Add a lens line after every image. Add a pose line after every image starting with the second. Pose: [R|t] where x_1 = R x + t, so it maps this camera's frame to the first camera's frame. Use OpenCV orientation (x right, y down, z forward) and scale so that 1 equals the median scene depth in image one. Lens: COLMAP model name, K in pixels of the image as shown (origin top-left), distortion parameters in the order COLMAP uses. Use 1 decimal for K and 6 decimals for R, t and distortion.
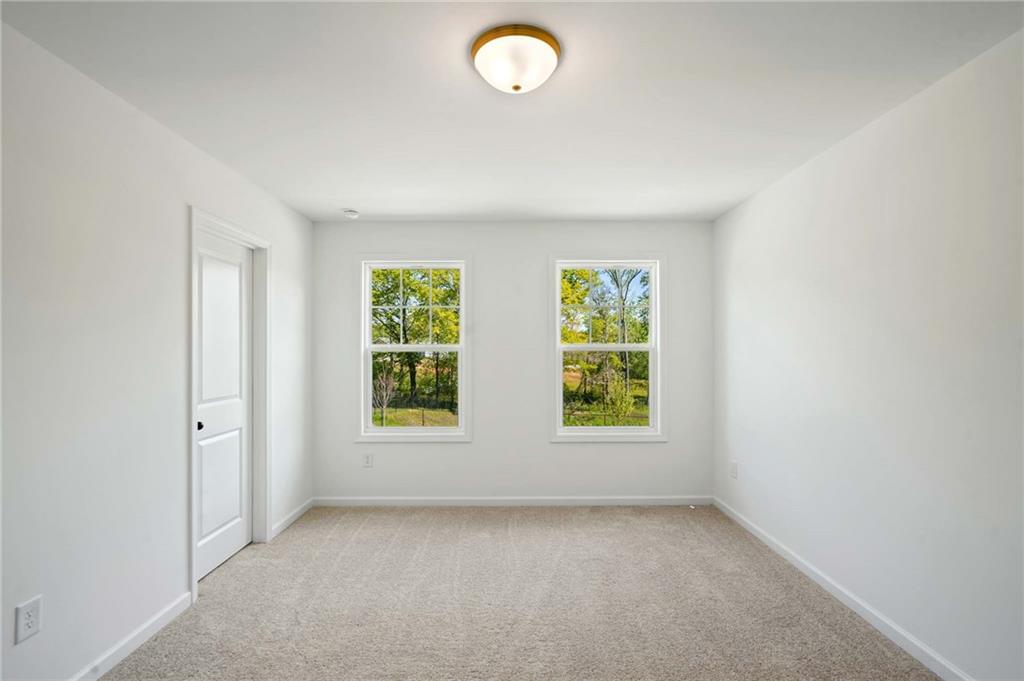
lens RADIAL K [[473.4, 0, 509.5], [0, 473.4, 339.2], [0, 0, 1]] dist [-0.008984, 0.003451]
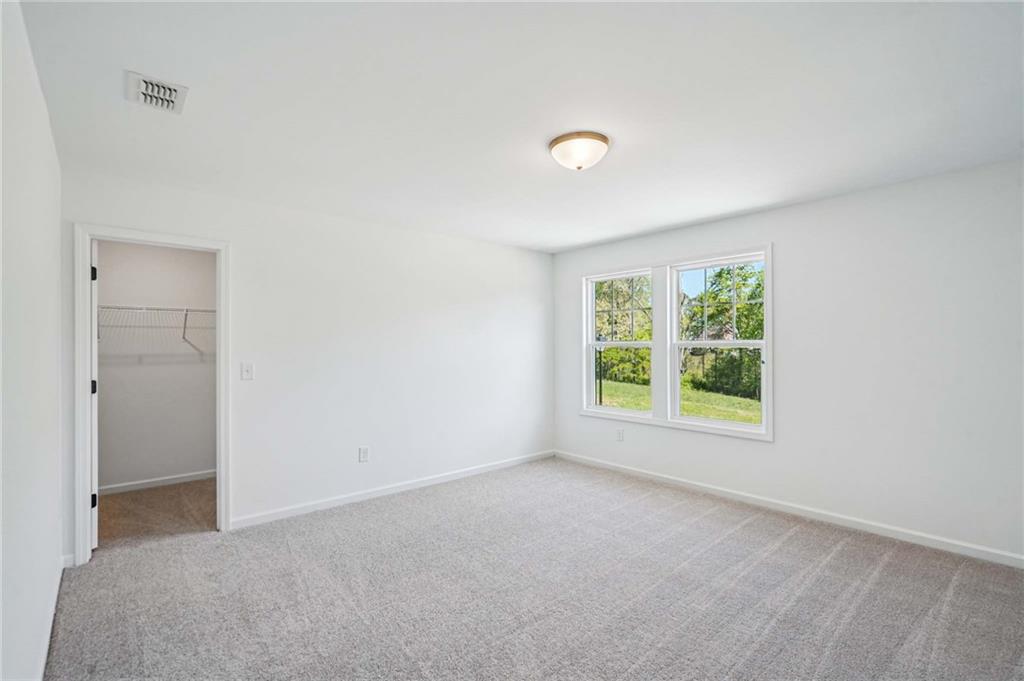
lens RADIAL K [[473.4, 0, 517.0], [0, 473.4, 341.4], [0, 0, 1]] dist [-0.008984, 0.003451]
pose [[0.675405, 0.005462, -0.737427, 0.539937], [0.009983, 0.999813, 0.016549, -0.011931], [0.737380, -0.018539, 0.675224, -0.028294]]
